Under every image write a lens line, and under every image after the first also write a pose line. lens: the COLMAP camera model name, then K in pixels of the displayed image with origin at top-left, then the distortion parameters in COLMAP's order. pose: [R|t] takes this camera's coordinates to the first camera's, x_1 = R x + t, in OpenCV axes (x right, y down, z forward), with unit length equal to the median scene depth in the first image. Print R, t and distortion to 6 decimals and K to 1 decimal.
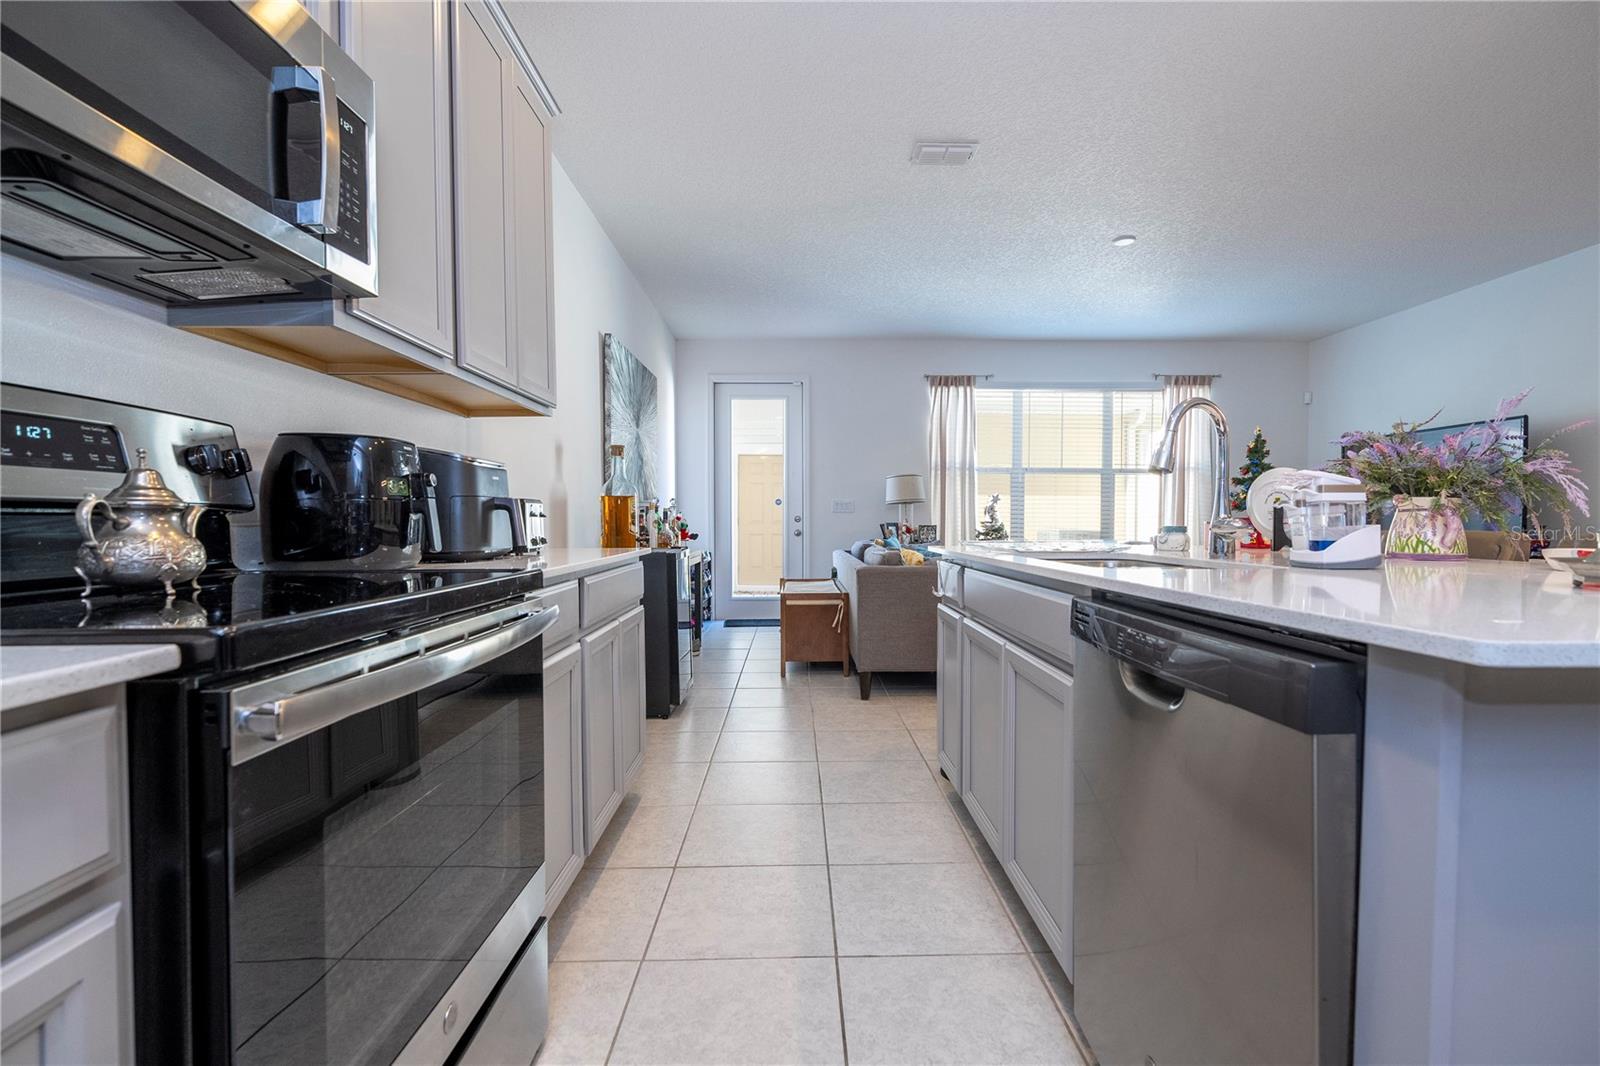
lens RADIAL K [[718.1, 0, 803.3], [0, 718.1, 535.7], [0, 0, 1]] dist [-0.005806, 0.001956]
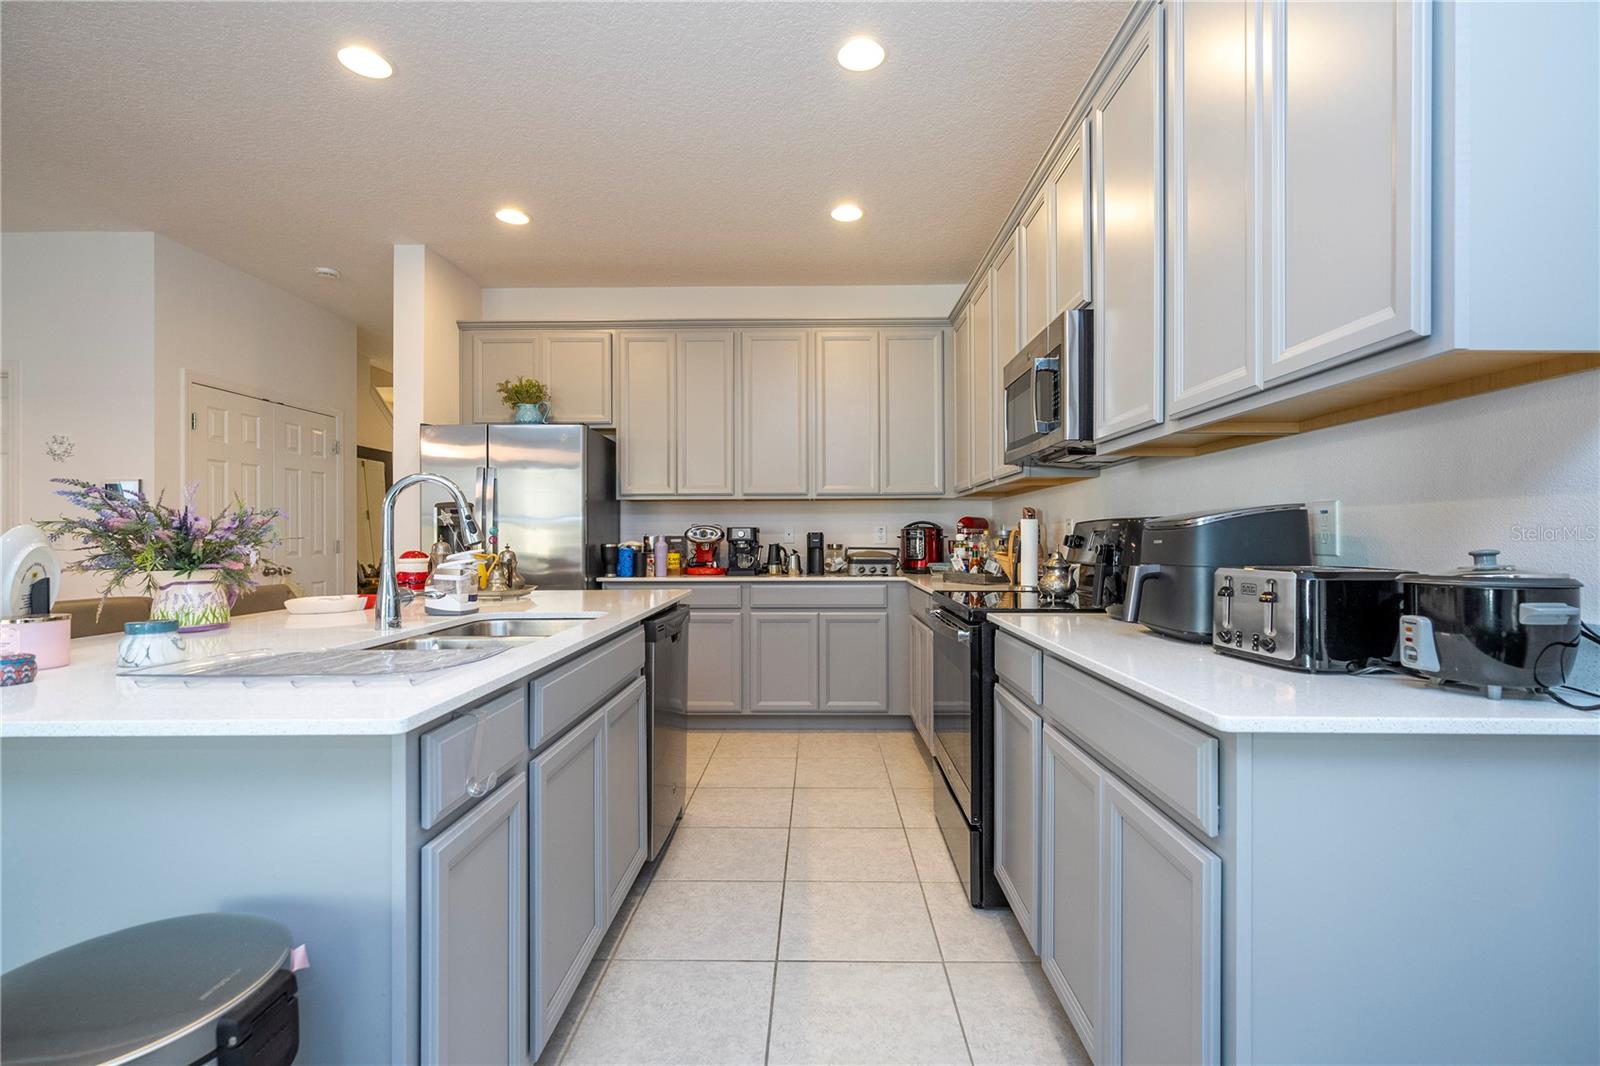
lens RADIAL K [[718.1, 0, 809.6], [0, 718.1, 529.1], [0, 0, 1]] dist [-0.005806, 0.001956]
pose [[-0.999738, 0.002583, 0.022735, -0.045619], [0.002878, 0.999912, 0.012985, -0.164254], [-0.022699, 0.013047, -0.999657, 2.816170]]
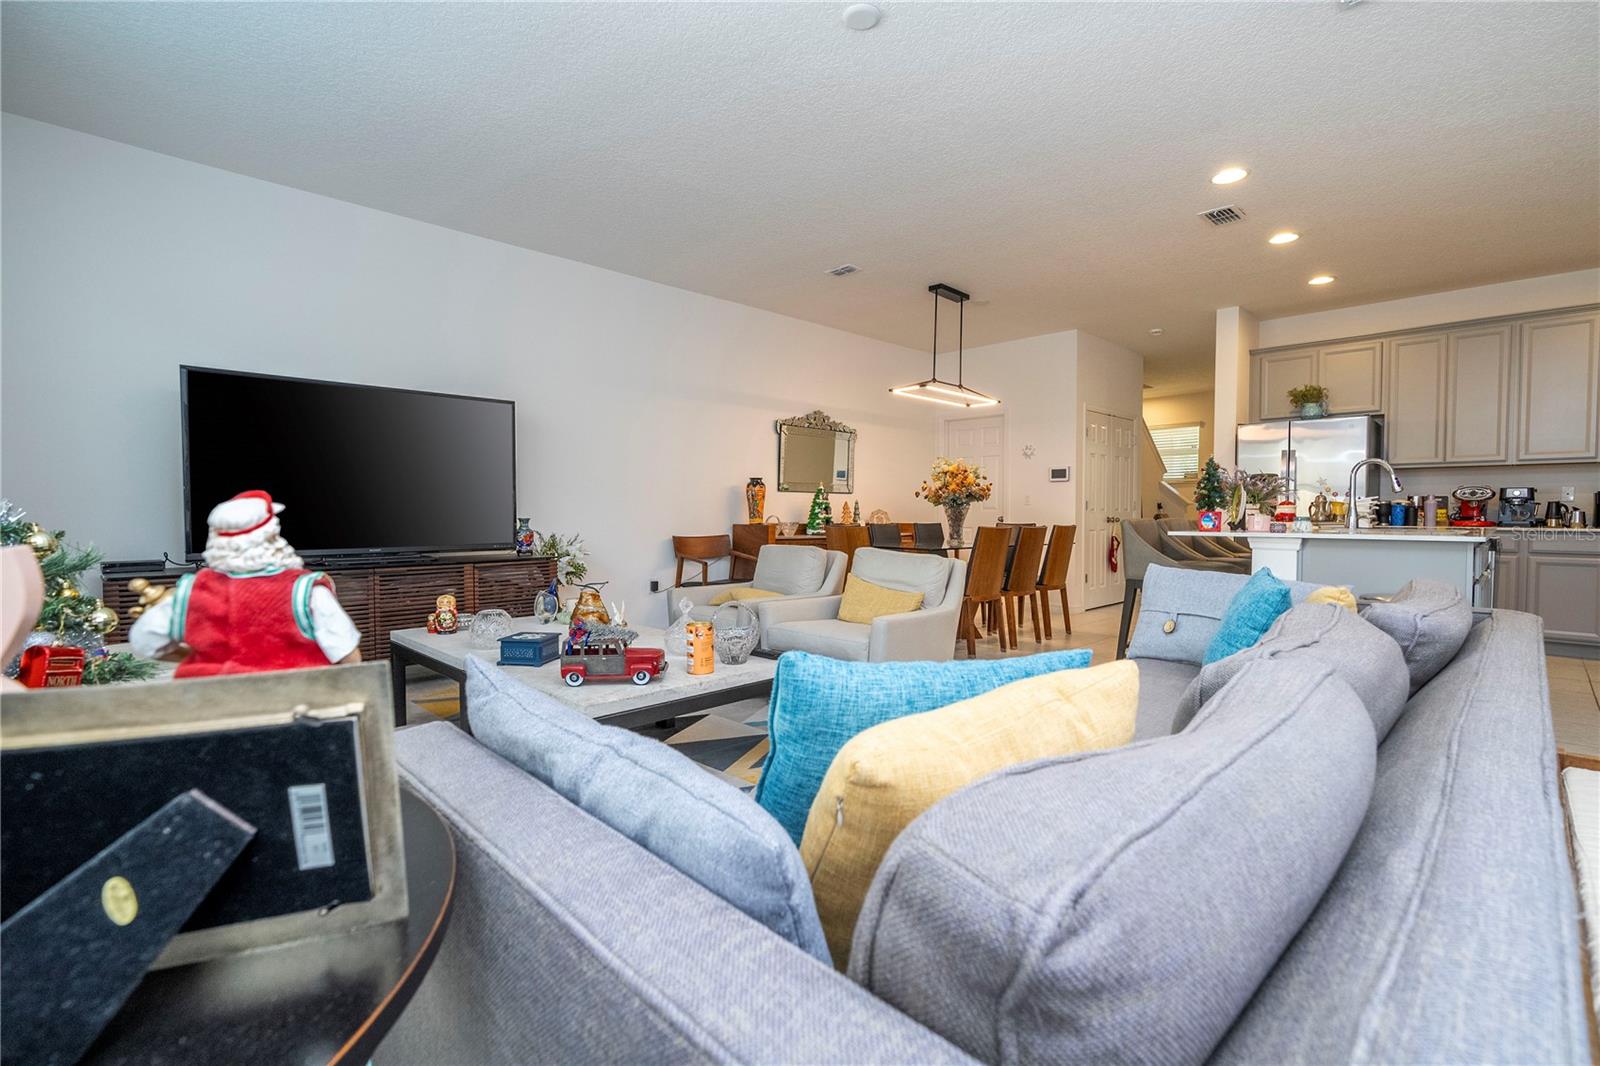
lens RADIAL K [[718.1, 0, 806.1], [0, 718.1, 535.2], [0, 0, 1]] dist [-0.005806, 0.001956]
pose [[-0.698158, -0.026670, 0.715446, 0.260113], [0.014194, 0.998594, 0.051076, -0.123710], [-0.715803, 0.045814, -0.696798, 5.263822]]
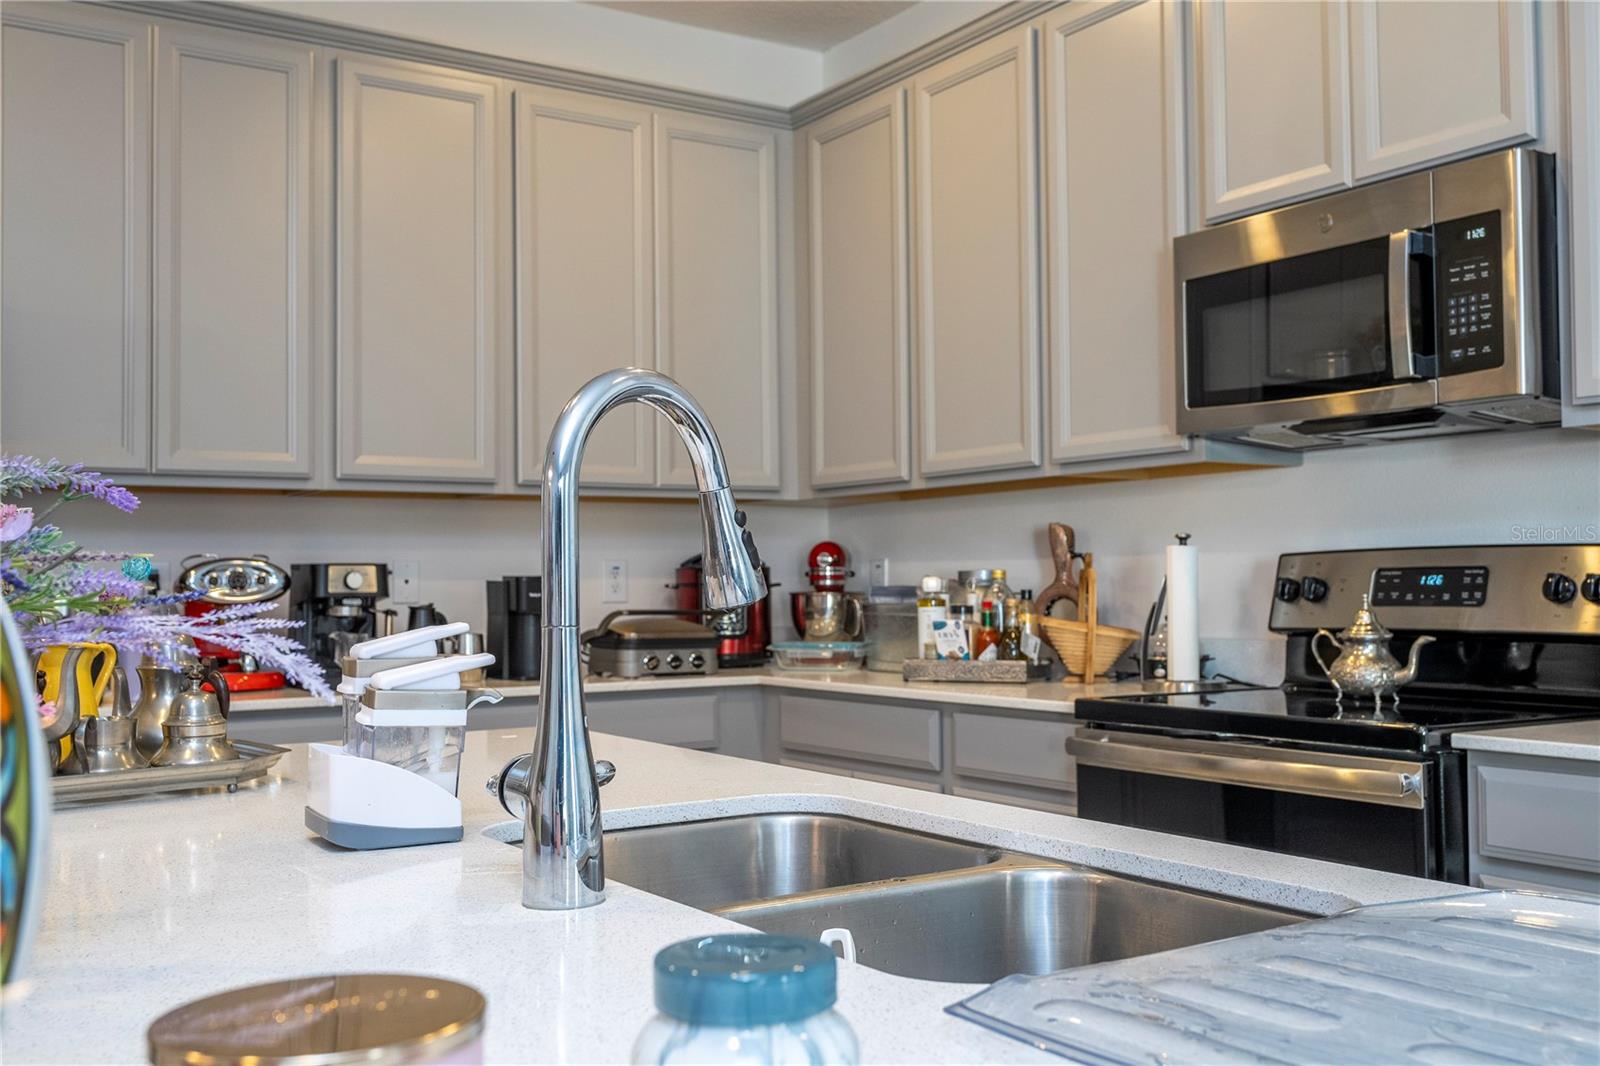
lens RADIAL K [[1554.4, 0, 800.2], [0, 1554.4, 533.2], [0, 0, 1]] dist [0.004504, 0.000000]
pose [[-0.843072, -0.010523, -0.537697, 1.204305], [-0.004288, 0.999908, -0.012845, -0.150286], [0.537783, -0.008524, -0.843040, 2.244442]]
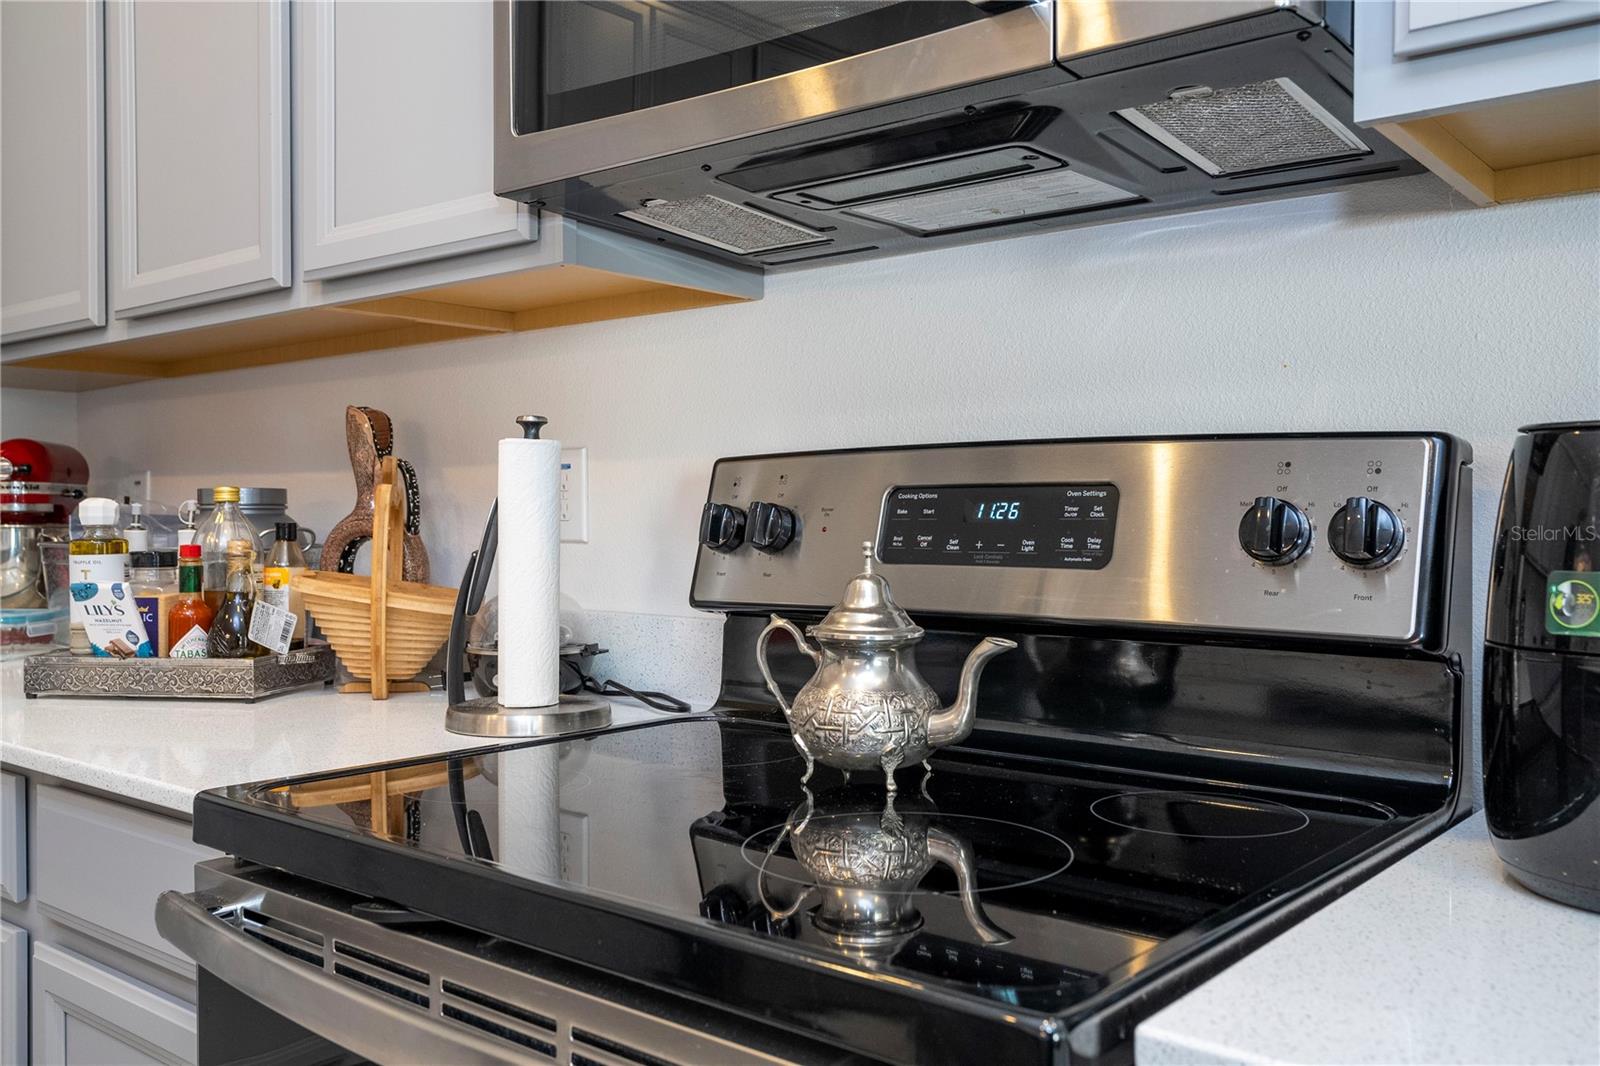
lens RADIAL K [[1318.9, 0, 813.4], [0, 1318.9, 530.3], [0, 0, 1]] dist [-0.016822, -0.007302]
pose [[-0.640052, 0.008674, -0.768282, -0.030208], [-0.019537, 0.999429, 0.027560, -0.123798], [0.768083, 0.032649, -0.639518, 1.294707]]
